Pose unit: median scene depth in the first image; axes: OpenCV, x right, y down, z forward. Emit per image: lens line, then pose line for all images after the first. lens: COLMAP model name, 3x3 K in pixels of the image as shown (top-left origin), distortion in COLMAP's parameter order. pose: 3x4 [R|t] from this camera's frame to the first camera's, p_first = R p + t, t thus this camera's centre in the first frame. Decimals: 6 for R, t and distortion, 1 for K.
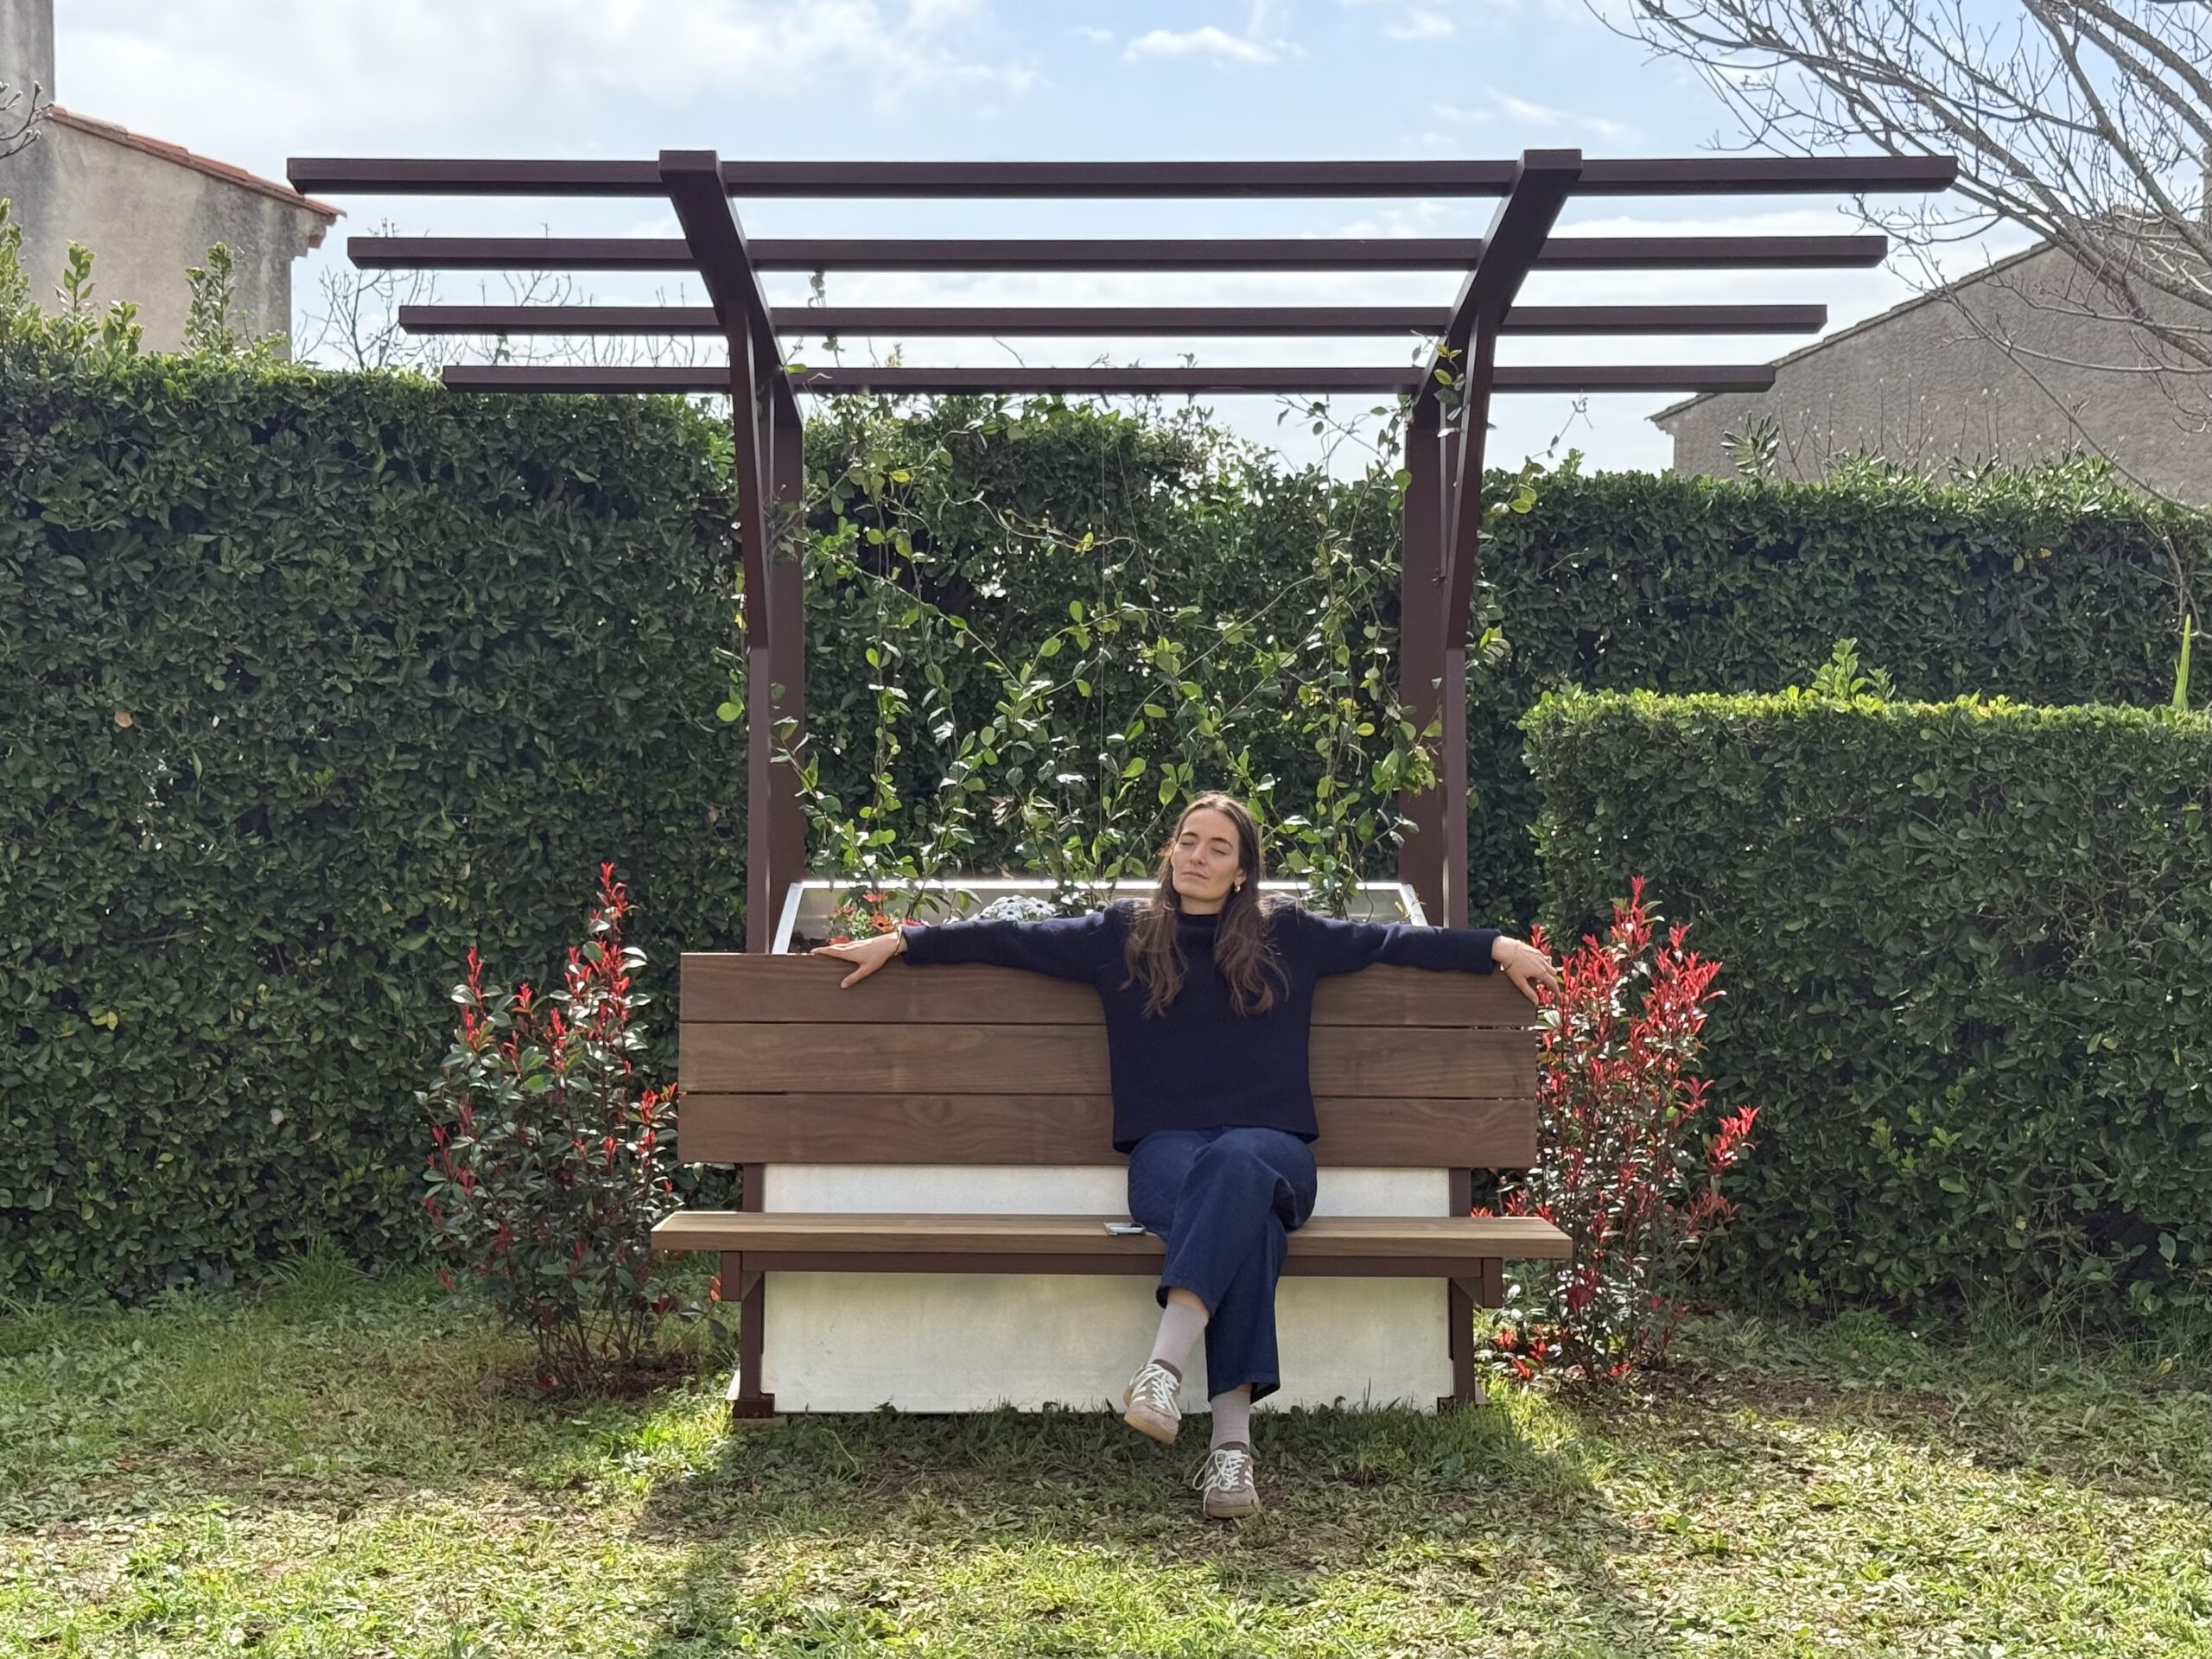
lens RADIAL K [[3421.2, 0, 1106.0], [0, 3421.2, 829.5], [0, 0, 1]] dist [0.099521, 0.096052]
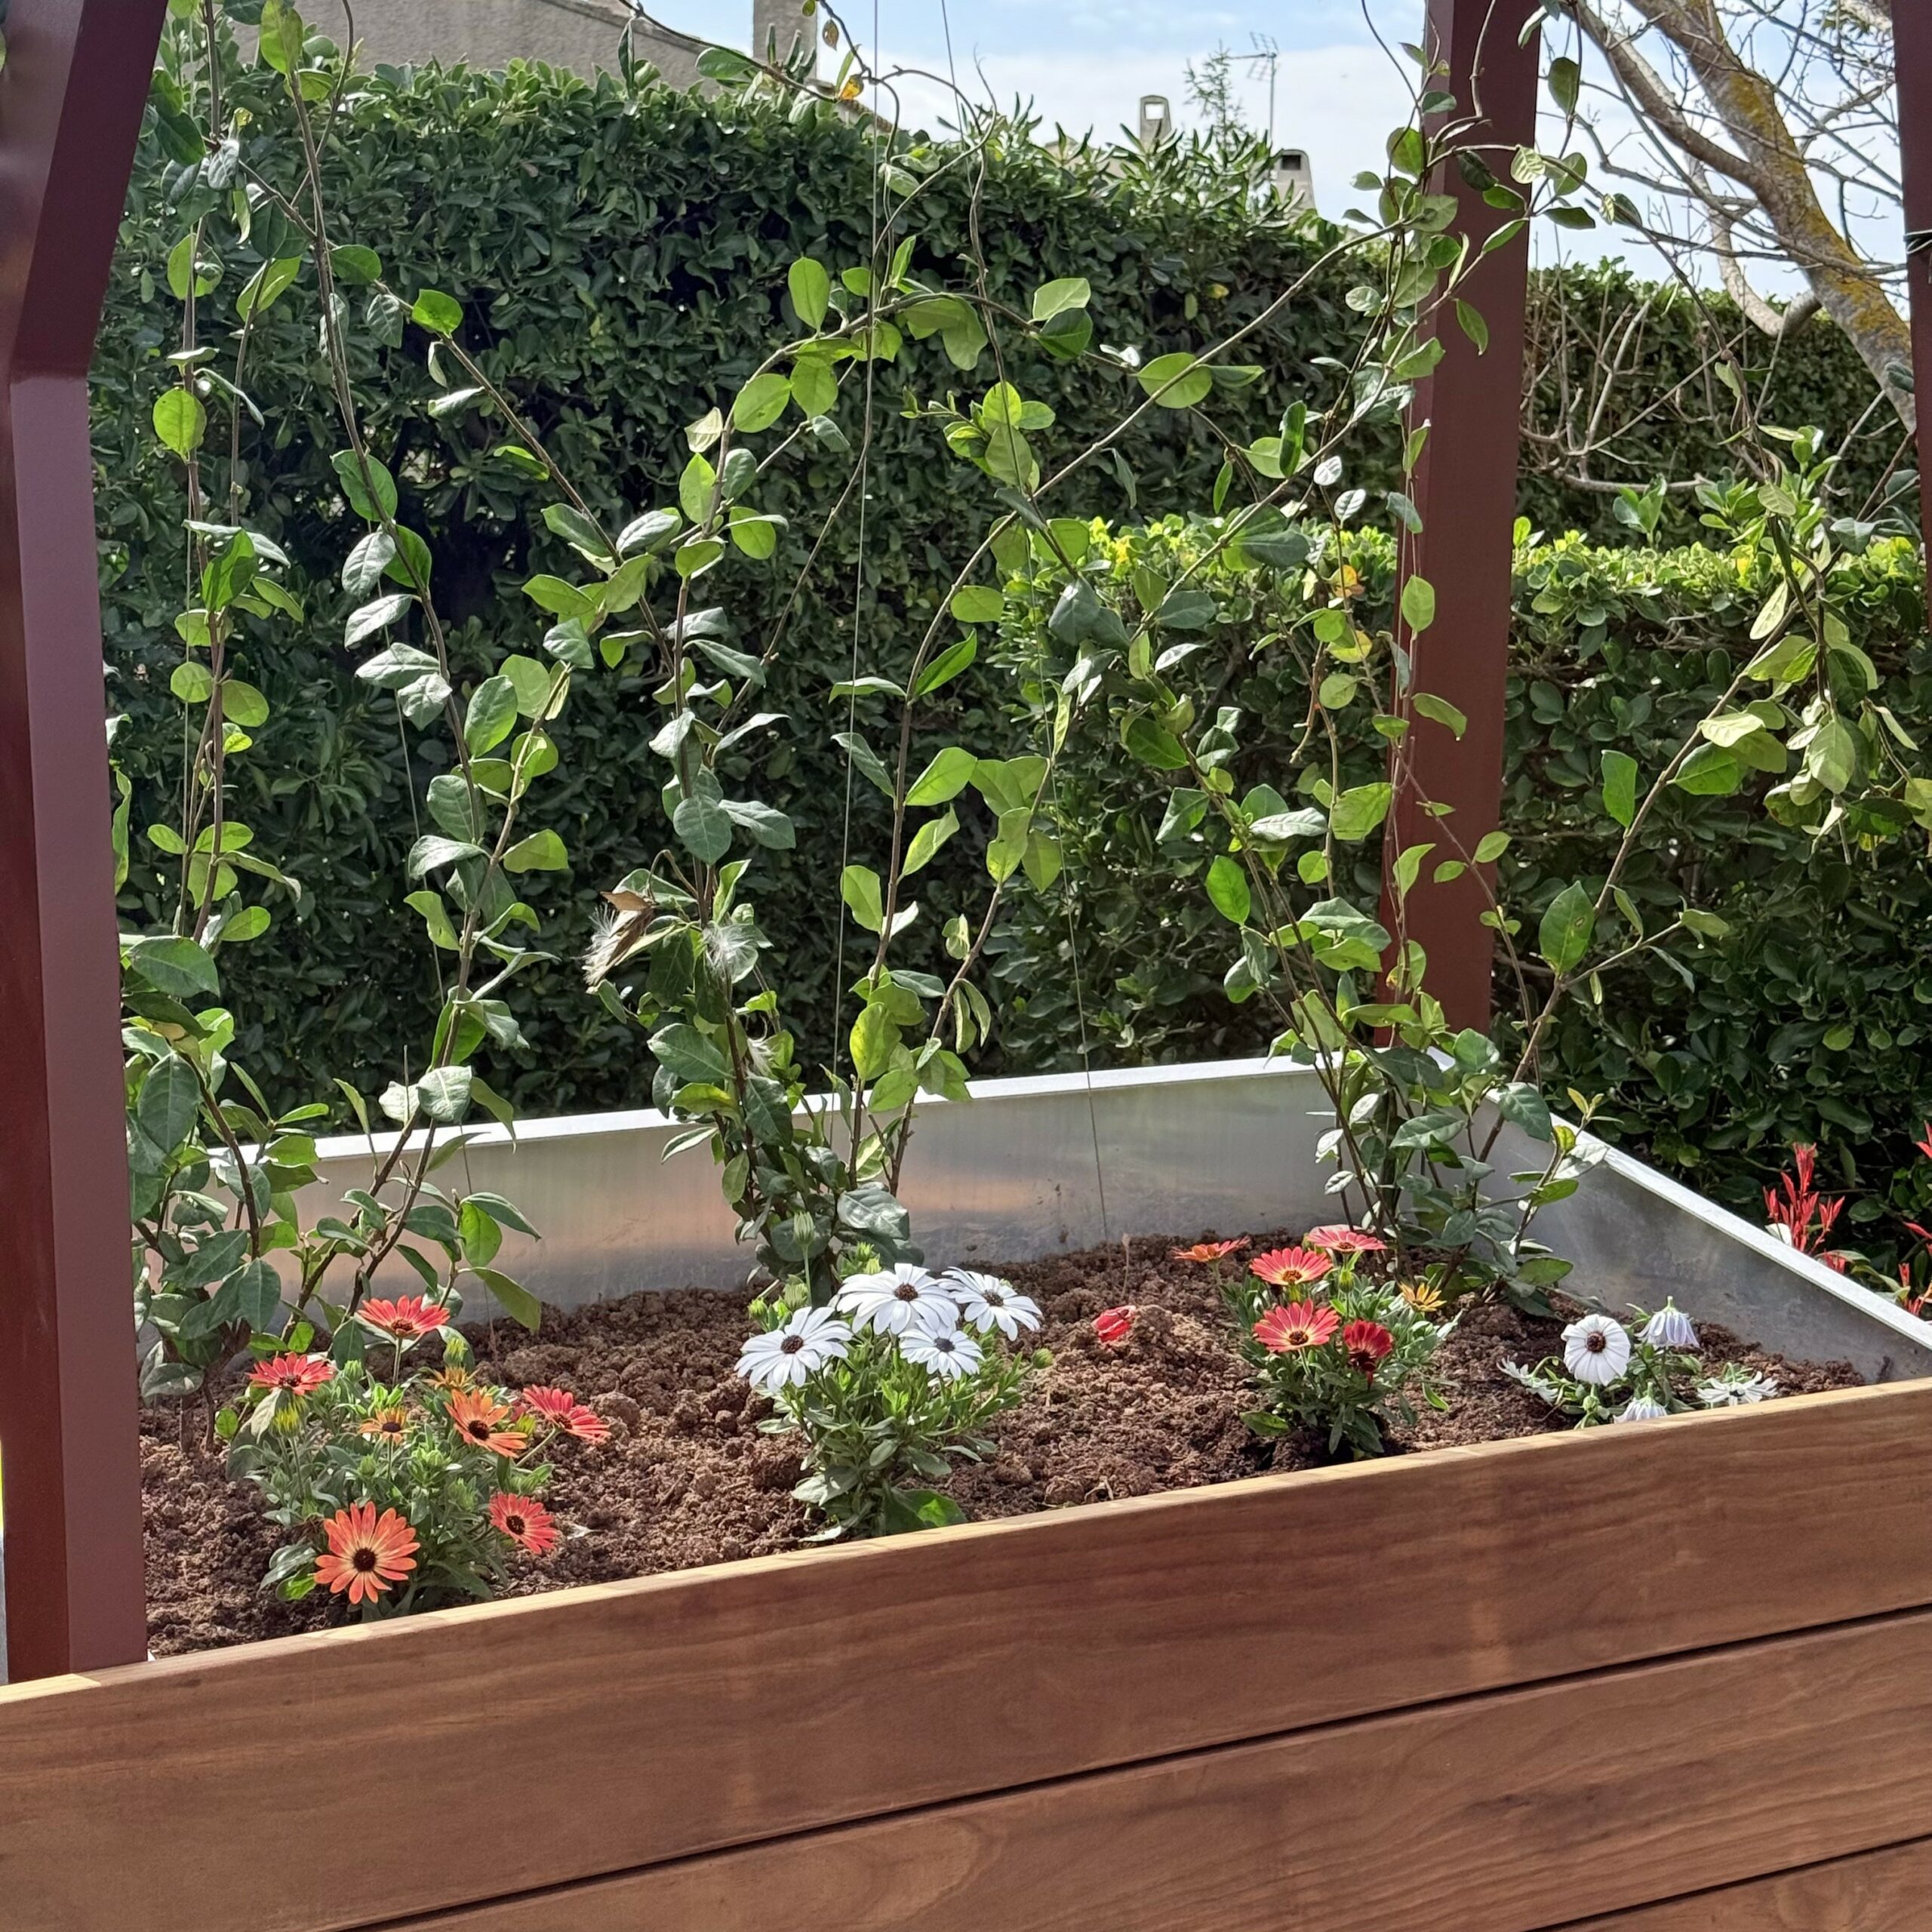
lens RADIAL K [[3445.5, 0, 933.4], [0, 3445.5, 733.8], [0, 0, 1]] dist [0.232136, -0.593375]
pose [[0.835314, -0.022932, 0.549295, -0.169749], [0.001343, 0.999212, 0.039674, -0.034417], [-0.549772, -0.032403, 0.834686, 0.702329]]
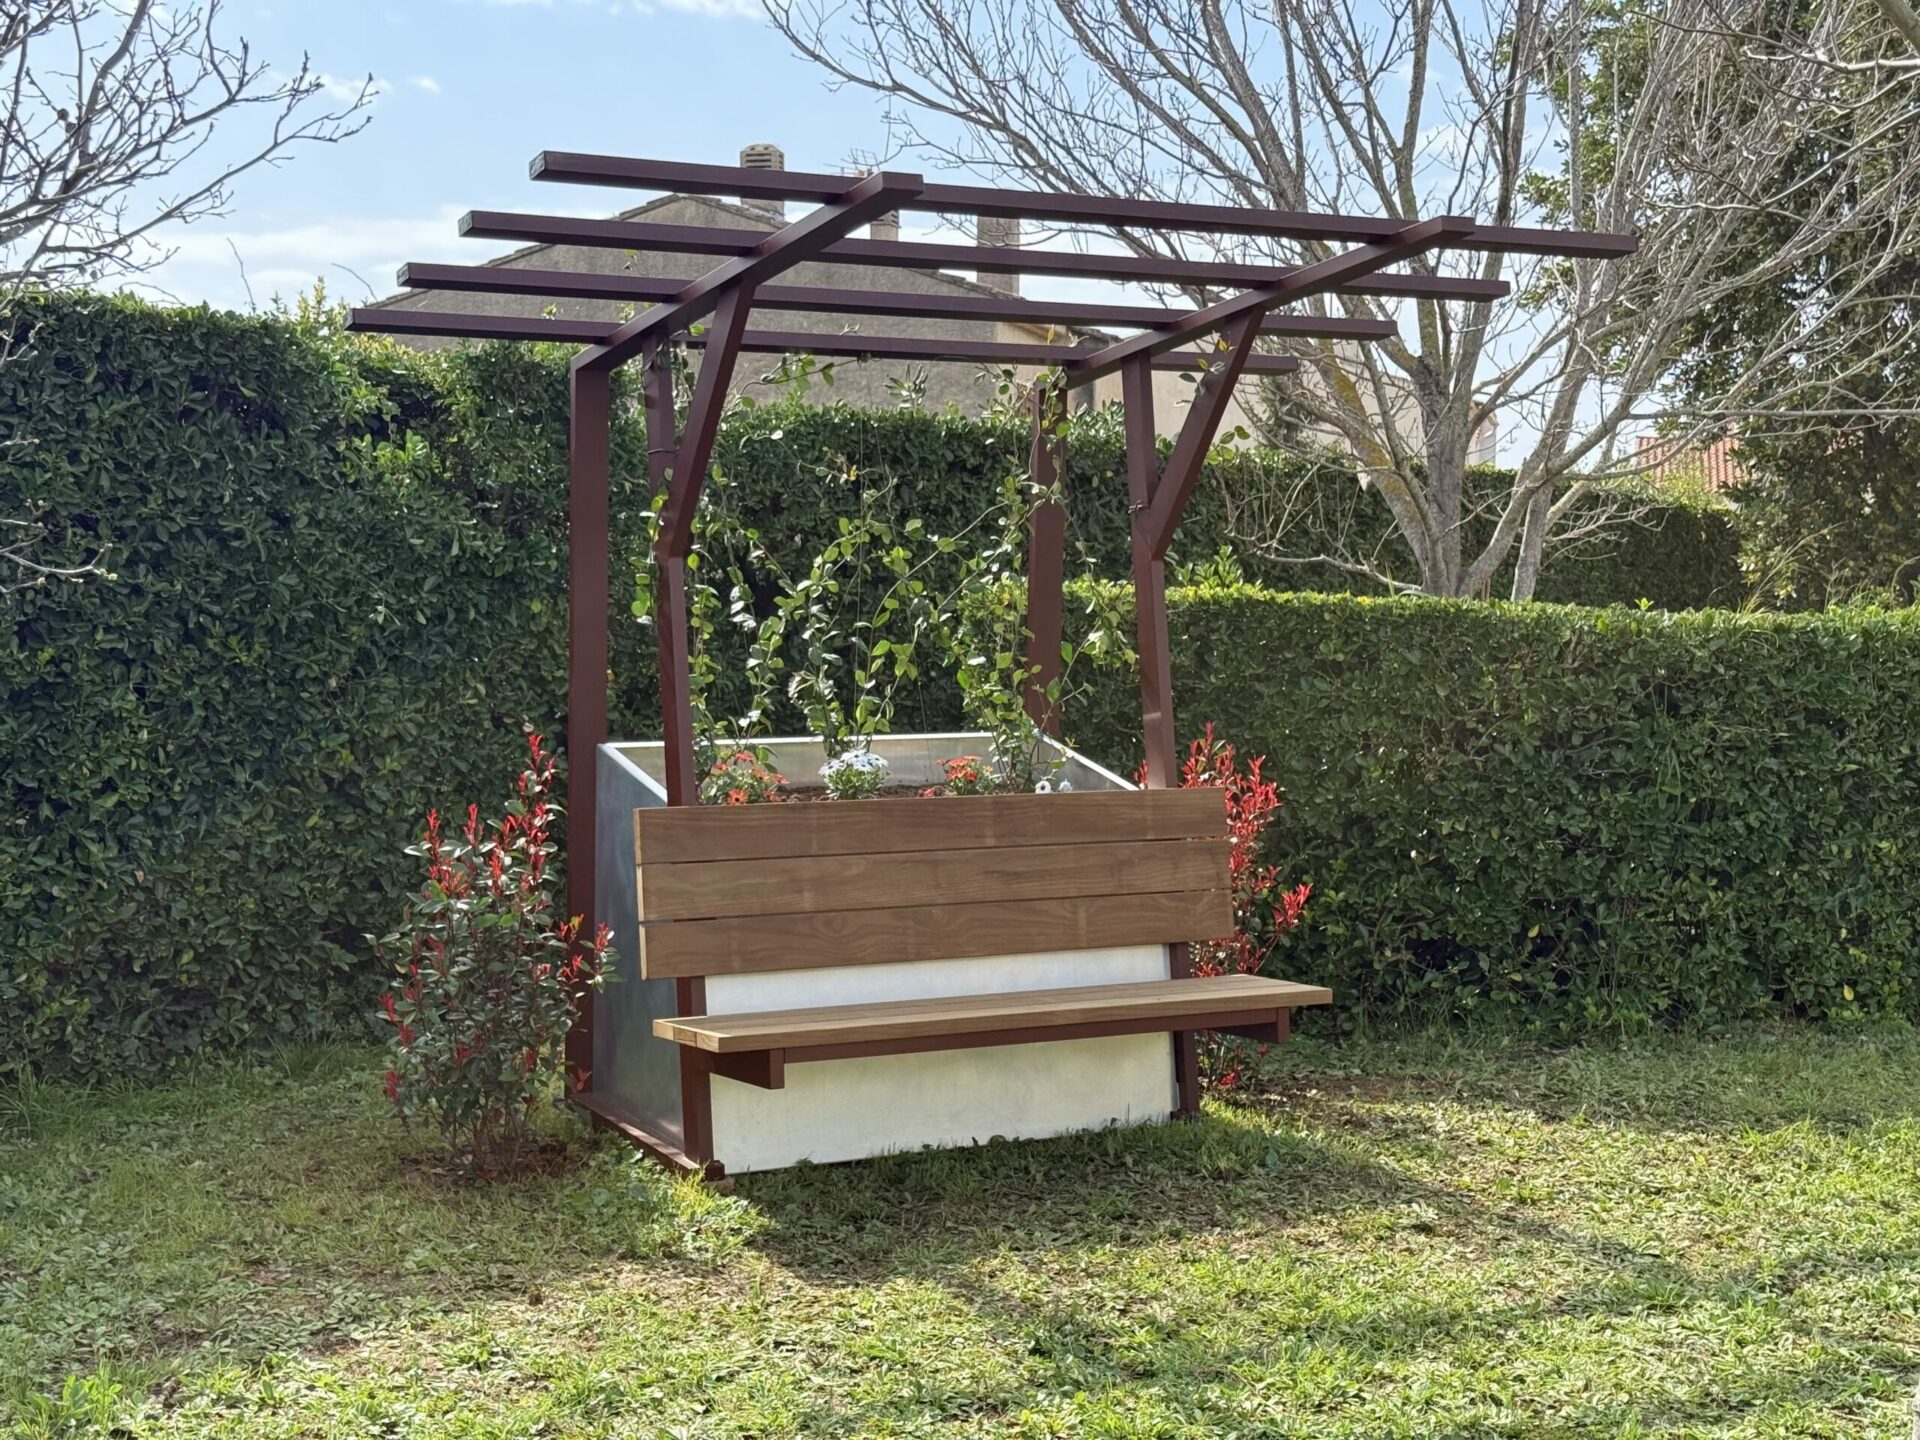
lens RADIAL K [[2641.2, 0, 962.2], [0, 2641.2, 683.3], [0, 0, 1]] dist [0.111889, -0.054306]
pose [[0.874066, -0.017931, 0.485476, -0.435539], [0.008964, 0.999744, 0.020786, -0.024339], [-0.485724, -0.013816, 0.874003, 0.111453]]
